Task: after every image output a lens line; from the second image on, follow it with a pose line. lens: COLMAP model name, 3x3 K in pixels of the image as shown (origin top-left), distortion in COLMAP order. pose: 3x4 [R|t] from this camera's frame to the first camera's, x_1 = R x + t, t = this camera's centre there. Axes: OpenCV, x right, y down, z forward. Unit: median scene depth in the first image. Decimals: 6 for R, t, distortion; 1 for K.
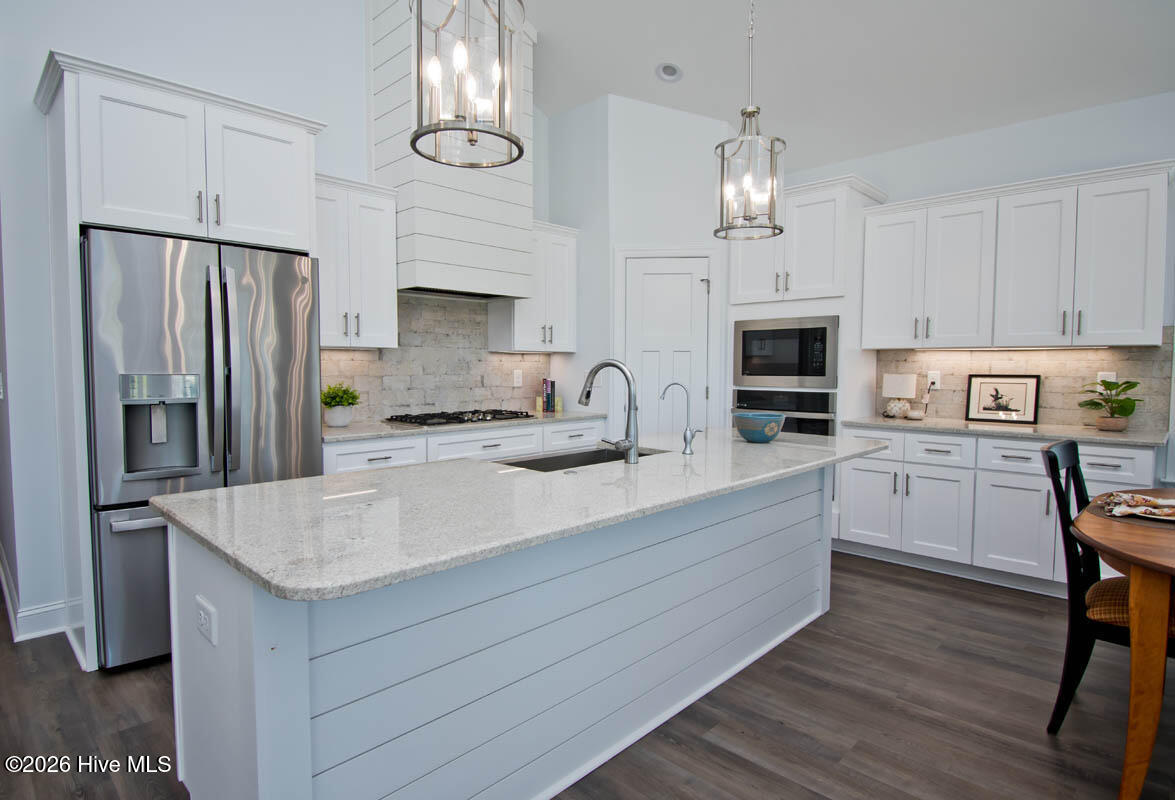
lens RADIAL K [[625.0, 0, 577.7], [0, 625.0, 397.9], [0, 0, 1]] dist [0.019709, -0.030552]
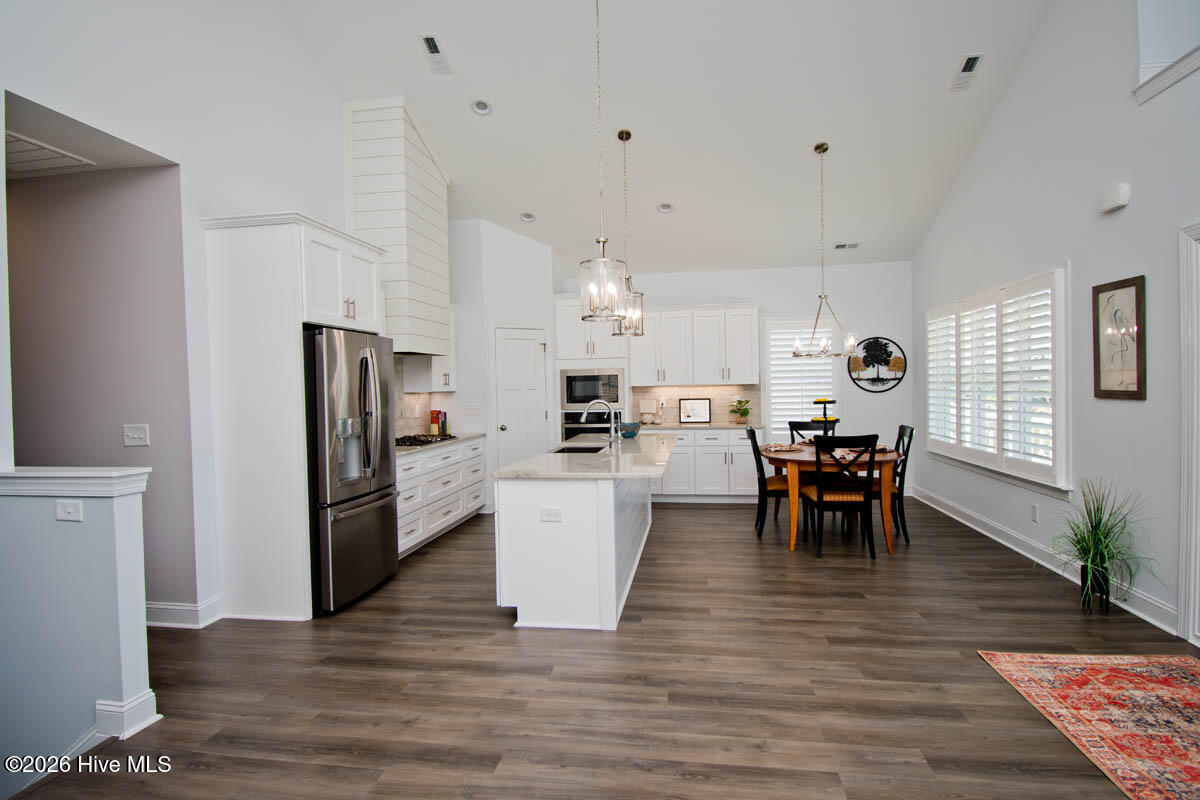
lens RADIAL K [[620.3, 0, 600.0], [0, 620.3, 400.0], [0, 0, 1]] dist [0.003068, -0.016098]
pose [[0.812924, -0.032648, 0.581453, -0.671392], [0.052478, 0.998472, -0.017305, -0.014133], [-0.580000, 0.044581, 0.813396, -0.395293]]
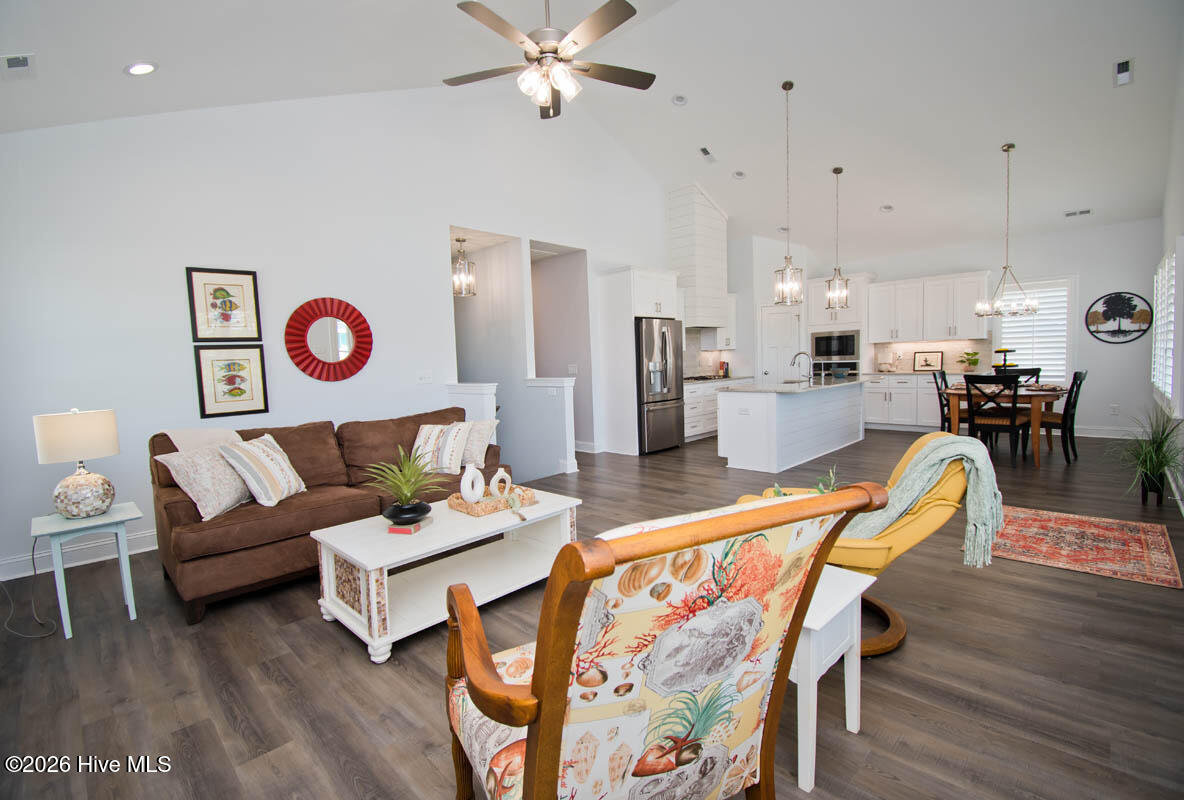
lens RADIAL K [[530.8, 0, 585.5], [0, 530.8, 398.4], [0, 0, 1]] dist [0.019178, -0.026290]
pose [[0.999212, -0.038298, -0.010411, -0.637932], [0.038522, 0.999009, 0.022307, 0.046711], [0.009546, -0.022690, 0.999697, -1.084924]]
